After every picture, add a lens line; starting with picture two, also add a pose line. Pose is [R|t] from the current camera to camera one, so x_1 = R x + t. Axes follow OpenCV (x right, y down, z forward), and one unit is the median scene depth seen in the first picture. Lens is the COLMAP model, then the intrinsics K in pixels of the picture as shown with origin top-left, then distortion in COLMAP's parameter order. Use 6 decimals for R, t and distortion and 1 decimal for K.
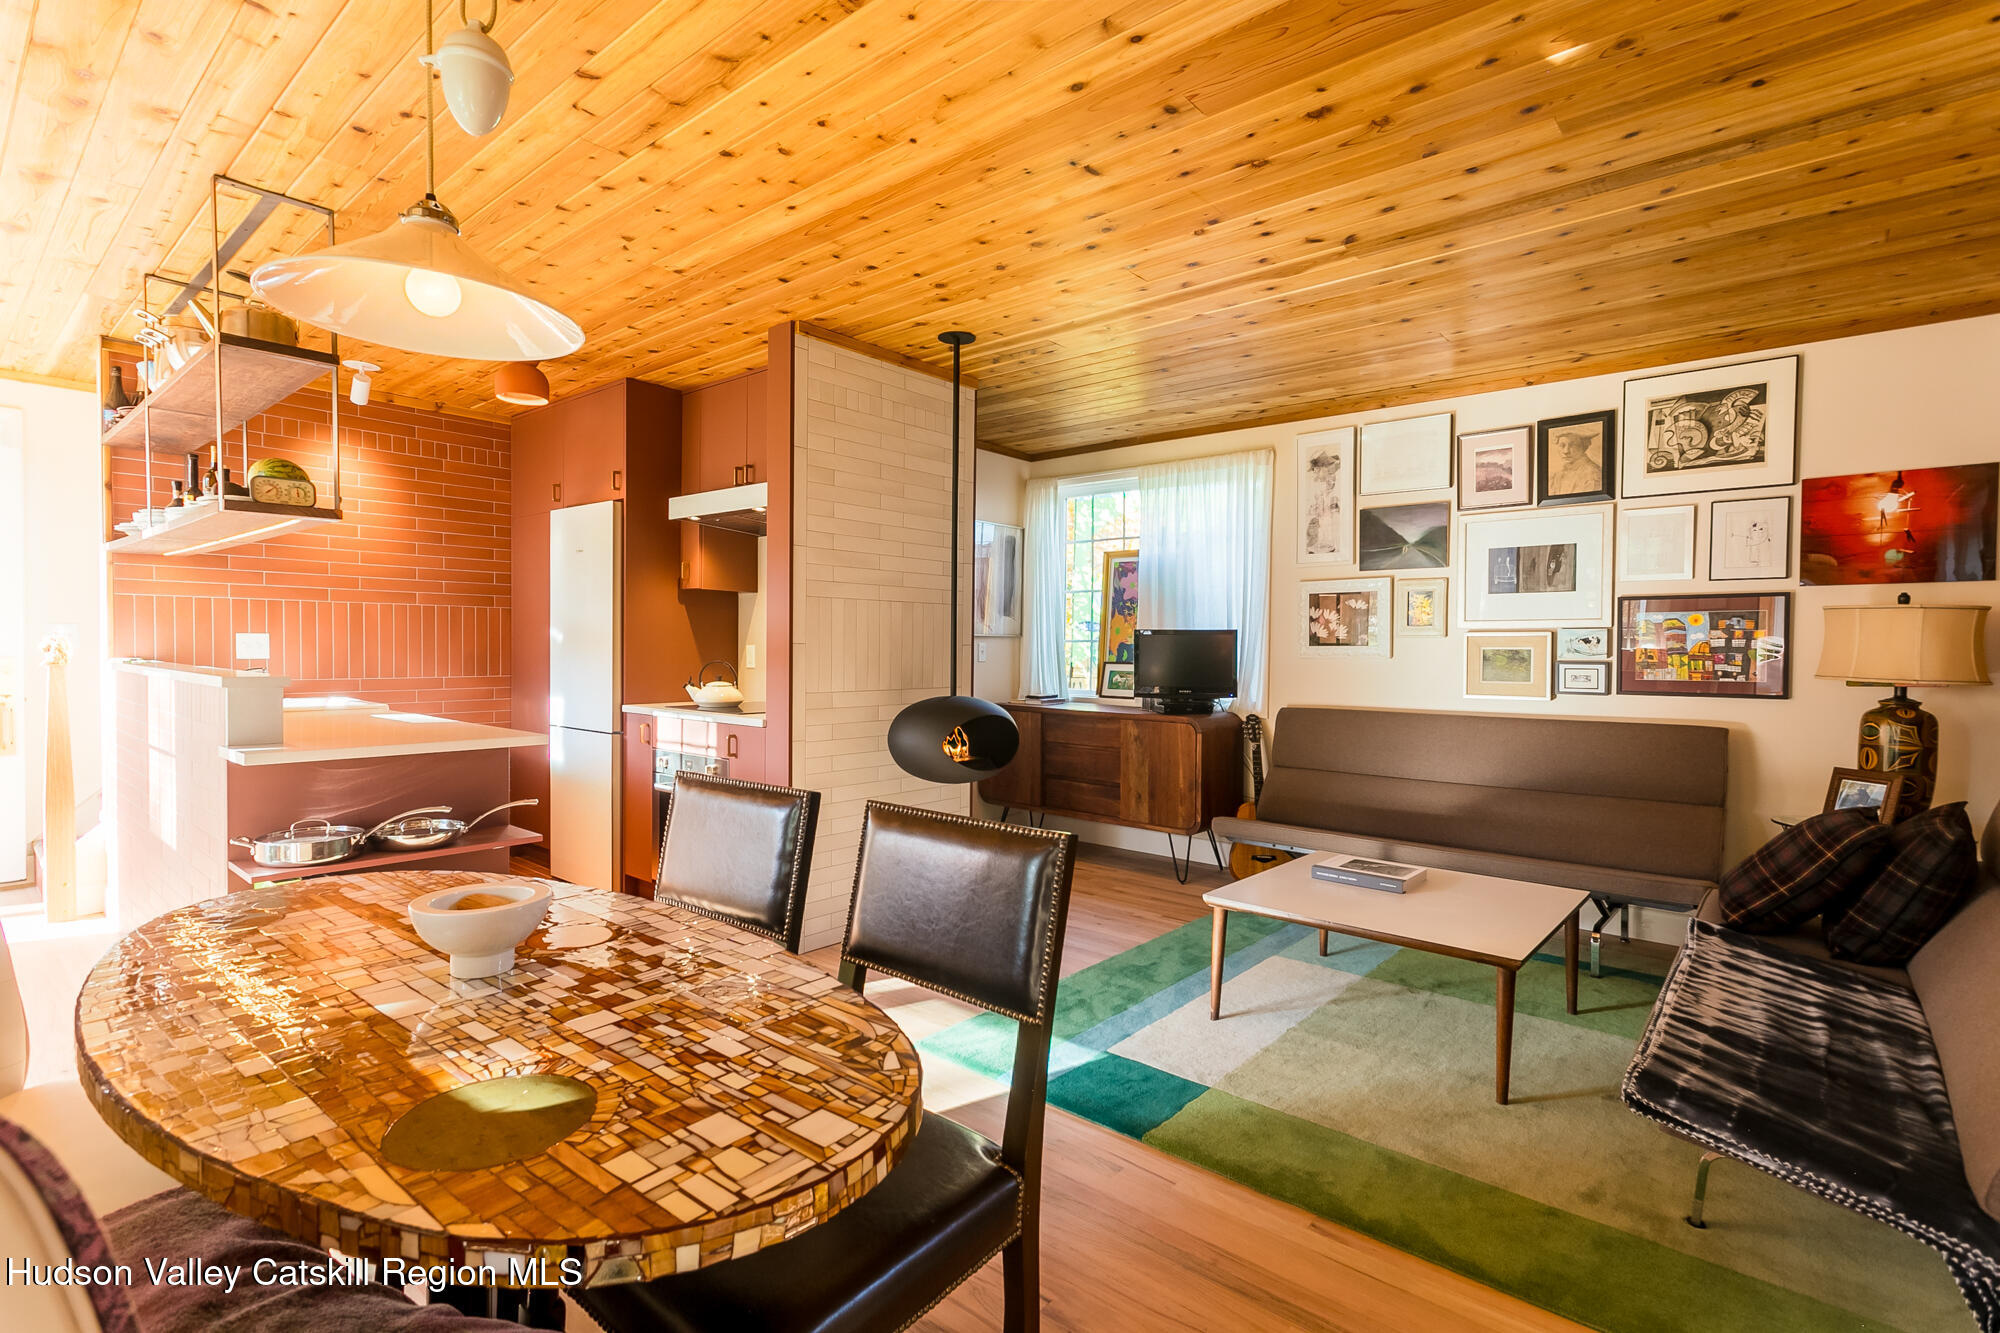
lens RADIAL K [[953.1, 0, 1001.4], [0, 953.1, 663.4], [0, 0, 1]] dist [0.000090, 0.000013]
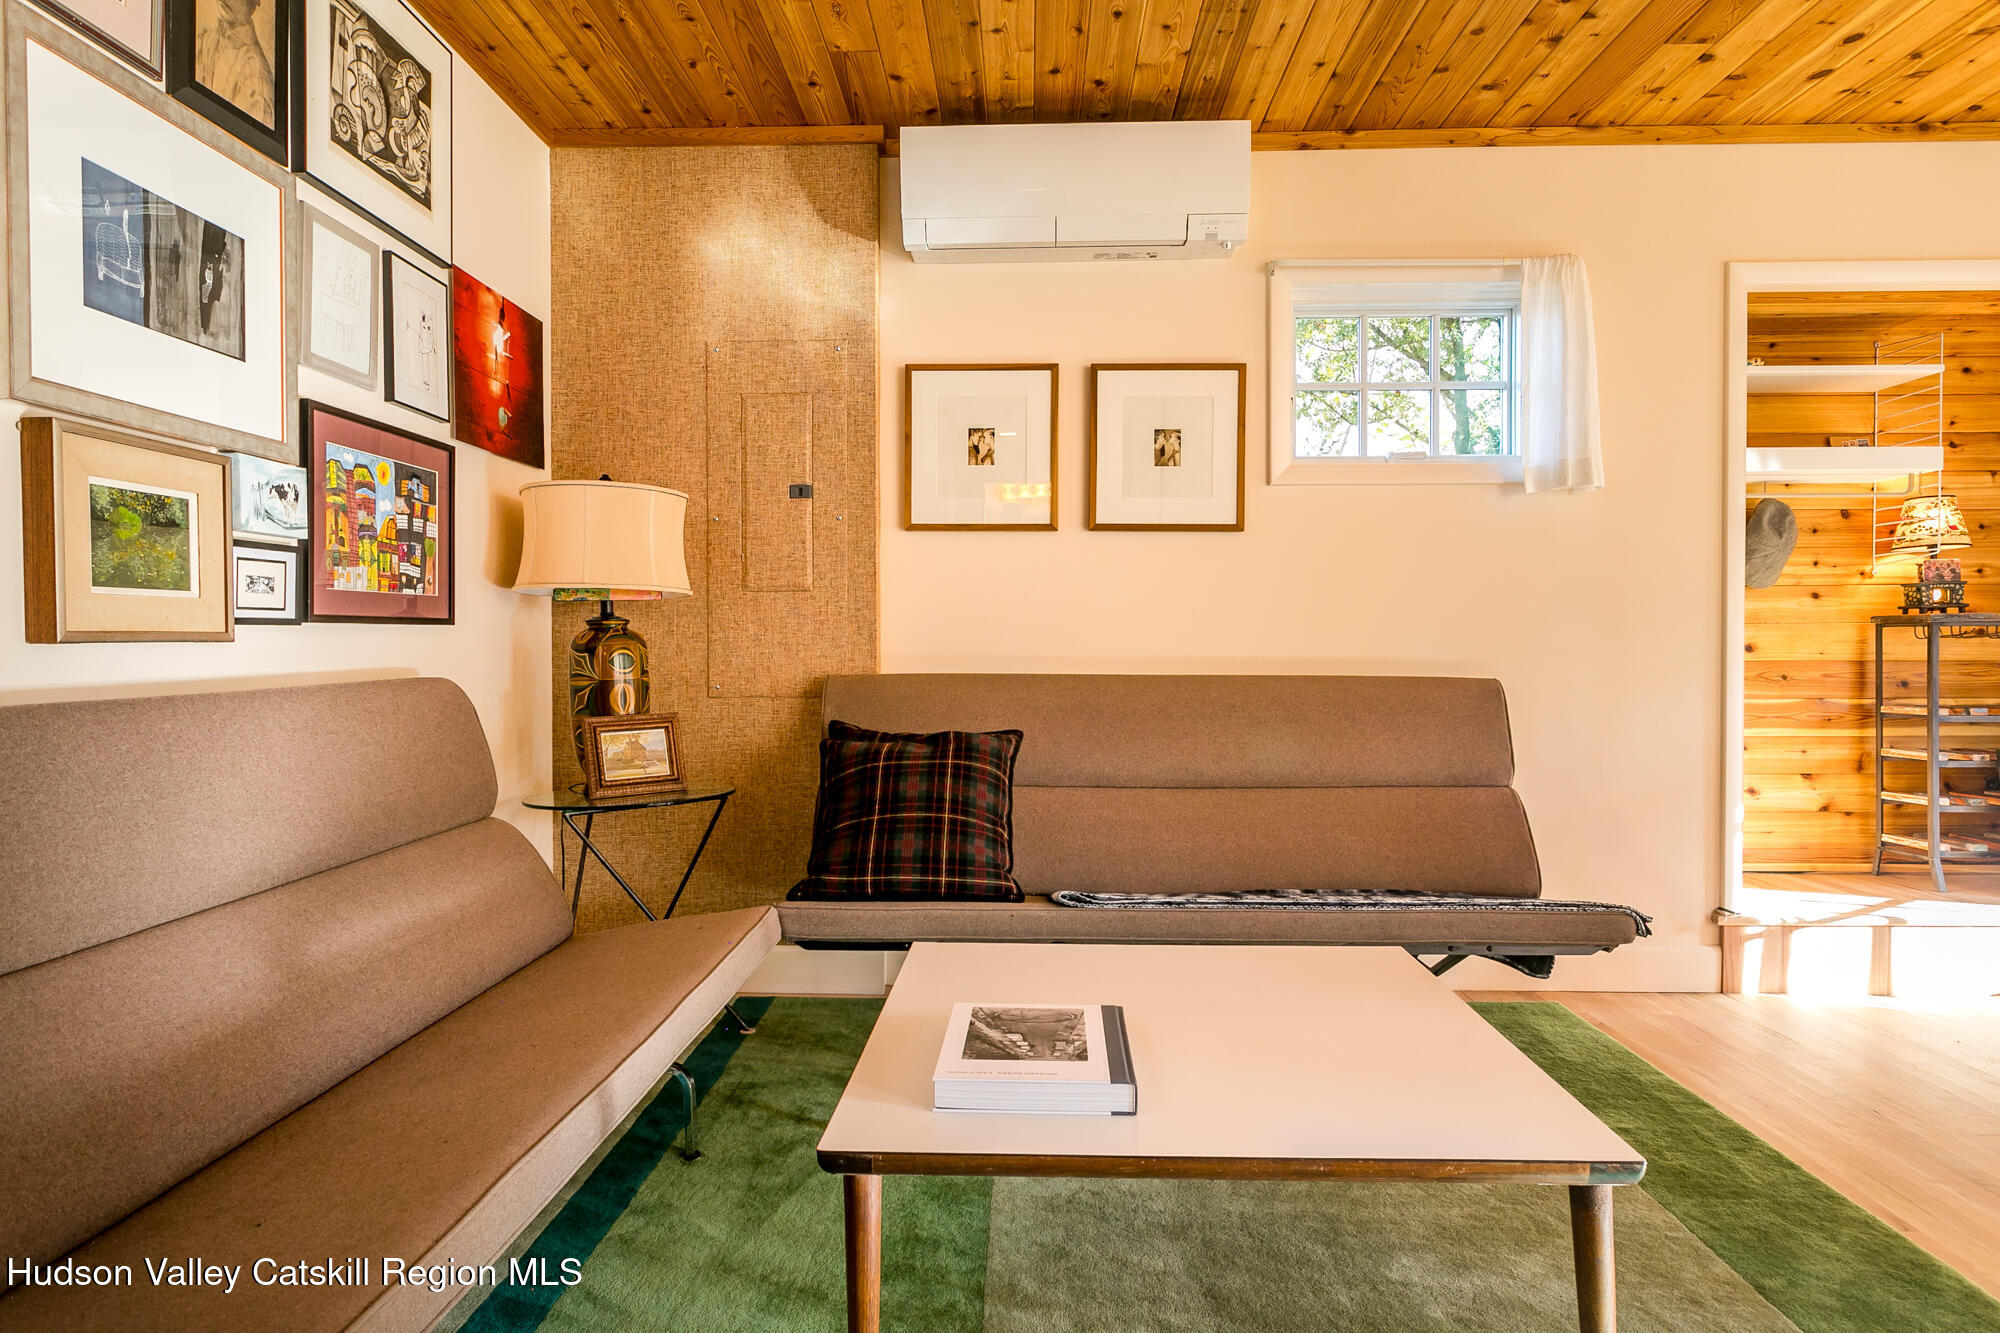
lens RADIAL K [[1145.4, 0, 1000.2], [0, 1145.4, 660.3], [0, 0, 1]] dist [0.004455, 0.000732]
pose [[-0.631287, -0.020337, 0.775282, 0.036857], [0.011391, 0.999305, 0.035489, 0.034120], [-0.775465, 0.031235, -0.630617, 1.062551]]
